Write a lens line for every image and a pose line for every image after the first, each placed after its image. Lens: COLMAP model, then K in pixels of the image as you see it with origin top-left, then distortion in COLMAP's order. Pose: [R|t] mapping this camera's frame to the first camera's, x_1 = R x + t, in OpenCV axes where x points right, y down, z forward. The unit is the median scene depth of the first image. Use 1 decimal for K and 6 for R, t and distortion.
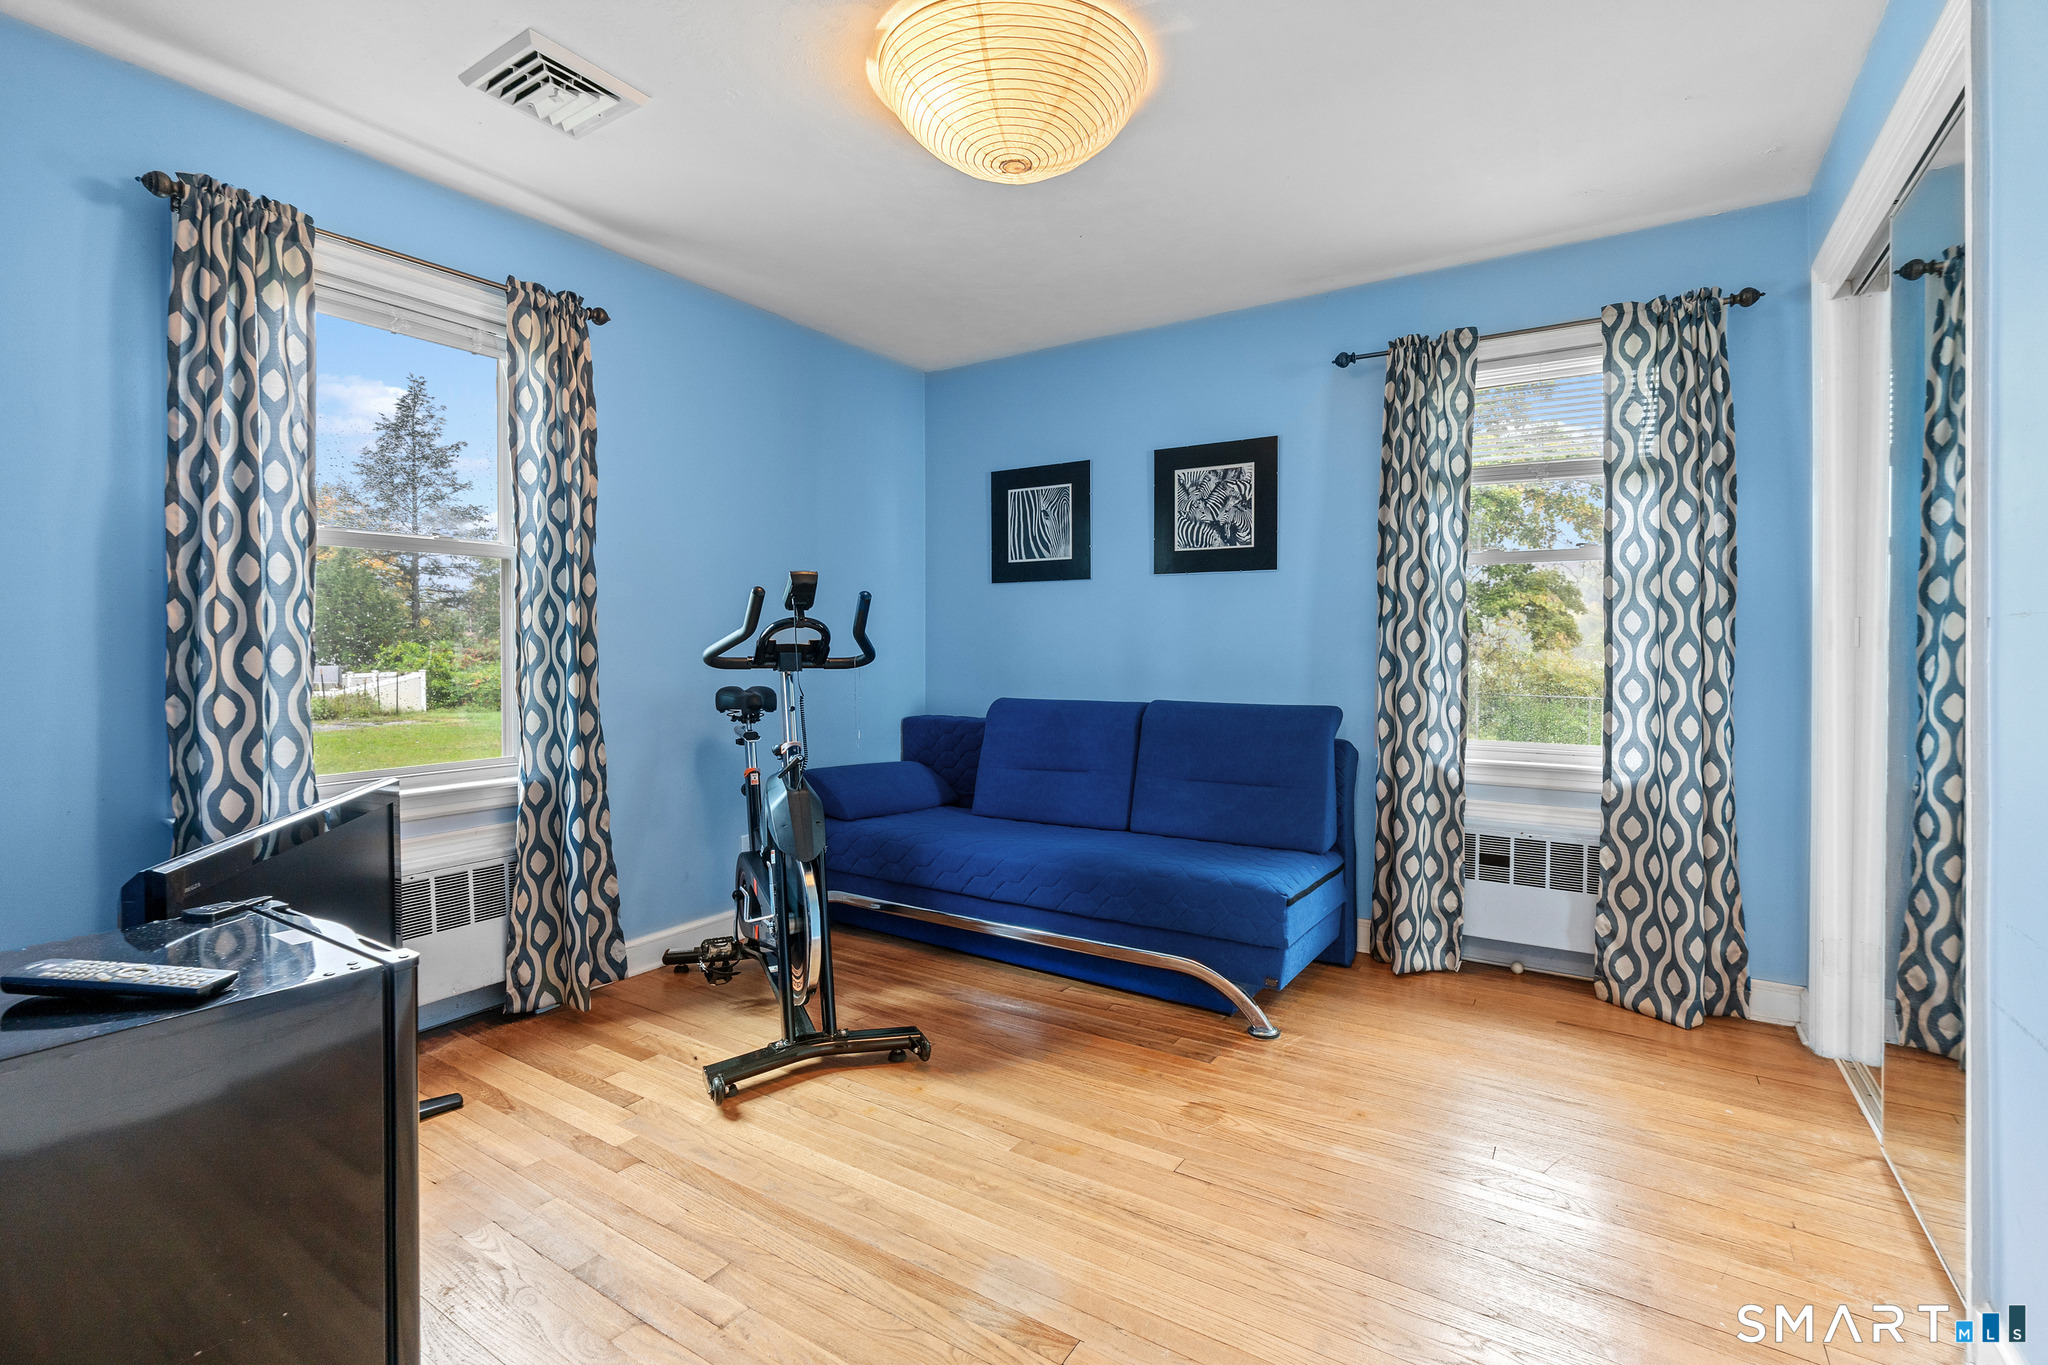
lens RADIAL K [[940.9, 0, 973.7], [0, 940.9, 656.0], [0, 0, 1]] dist [-0.005348, 0.003306]
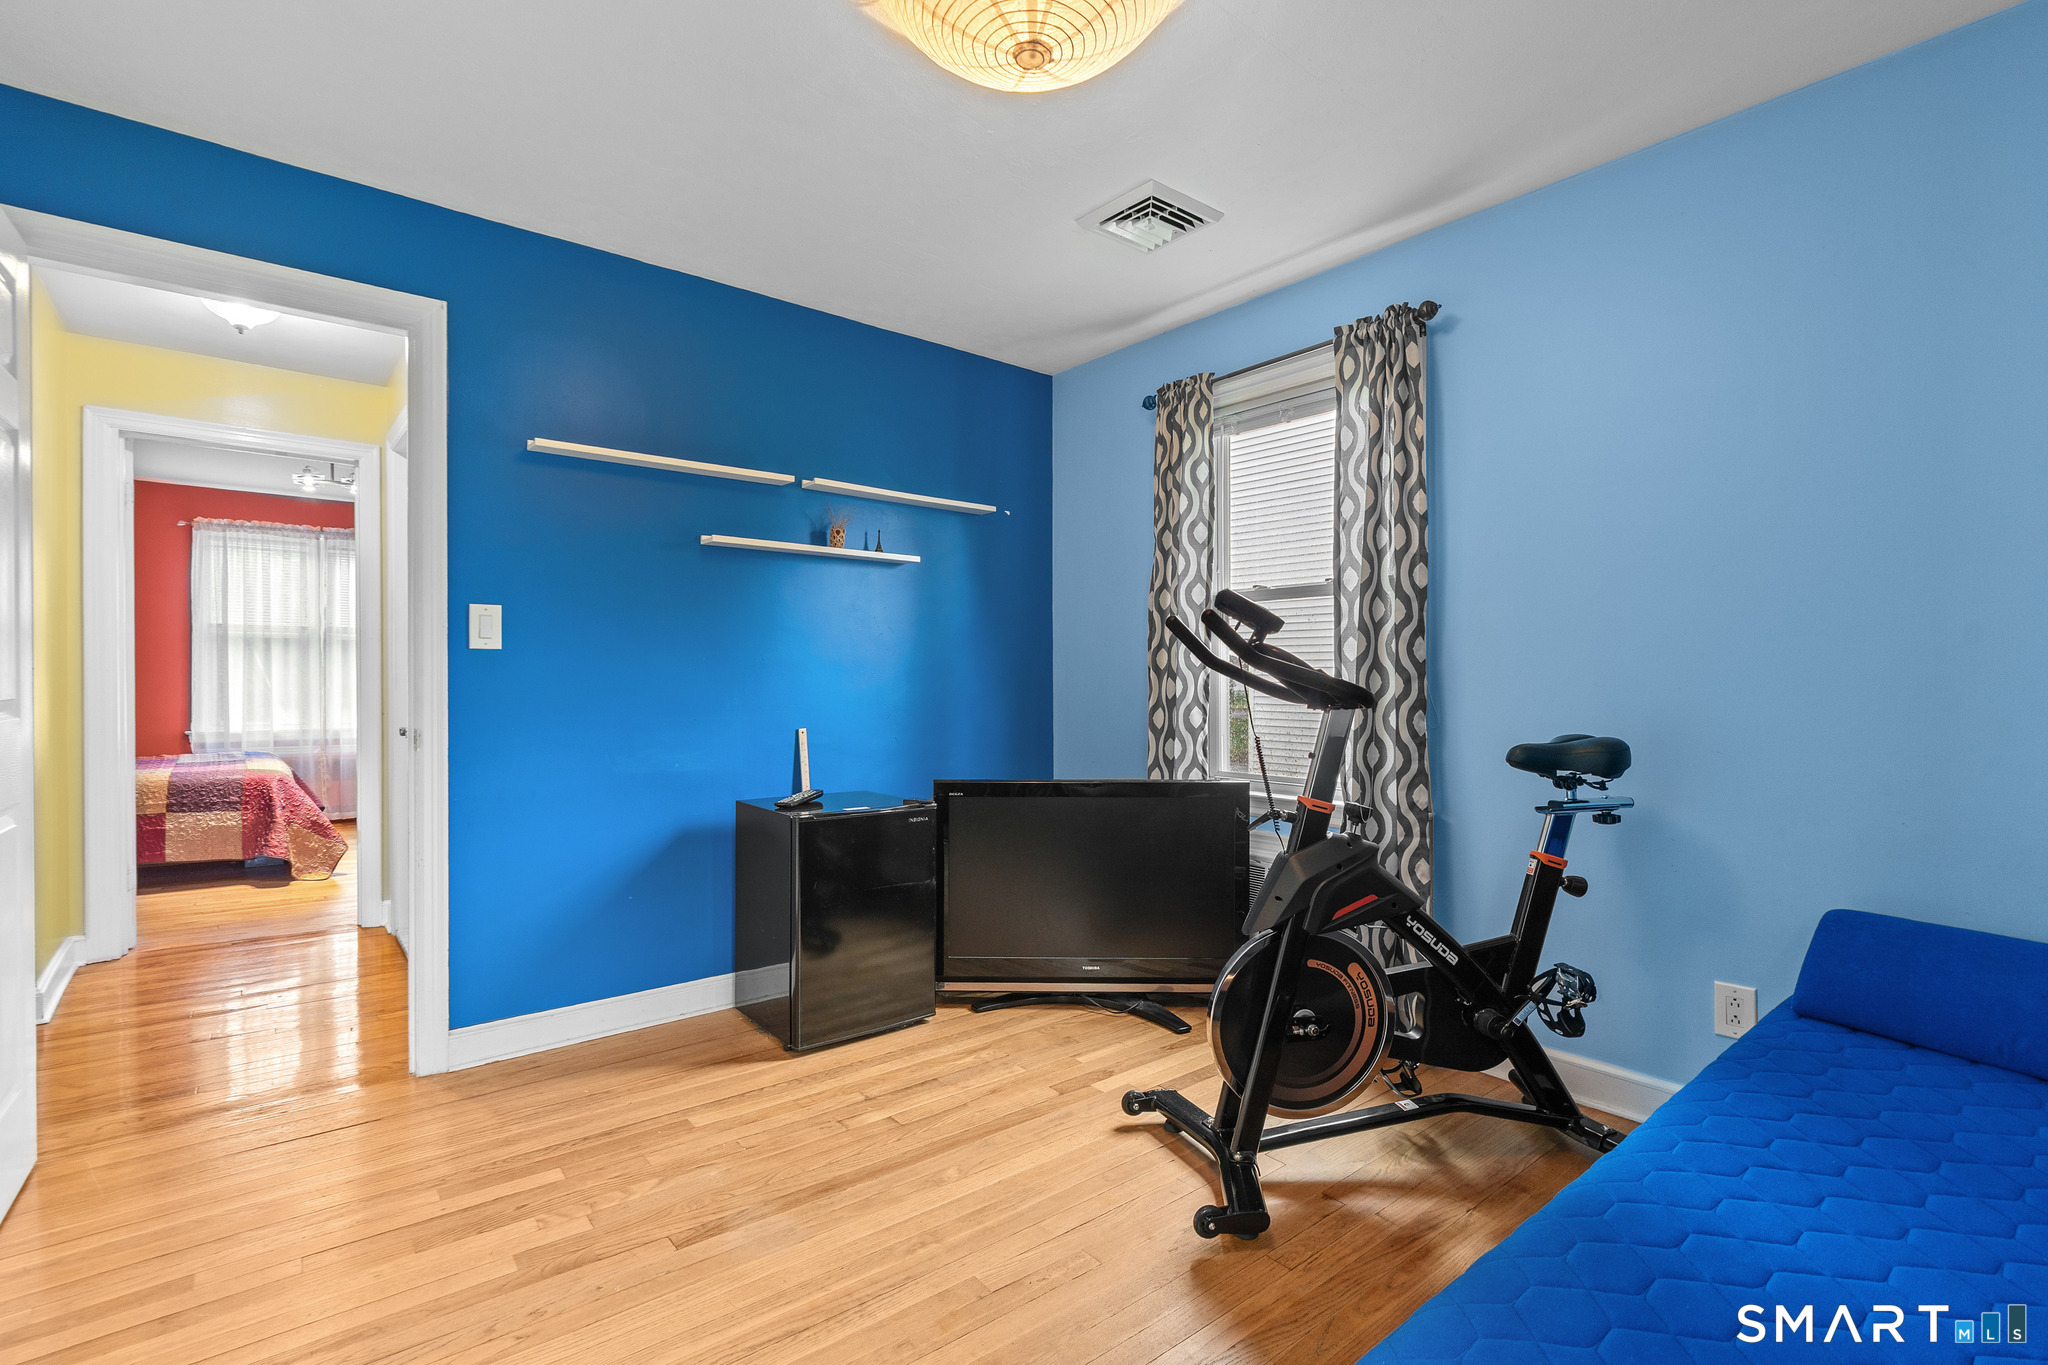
lens RADIAL K [[940.9, 0, 1019.7], [0, 940.9, 679.5], [0, 0, 1]] dist [-0.005348, 0.003306]
pose [[-0.281532, -0.000492, -0.959552, 0.766925], [-0.010599, 0.999940, 0.002597, -0.007016], [0.959493, 0.010901, -0.281521, 1.172905]]
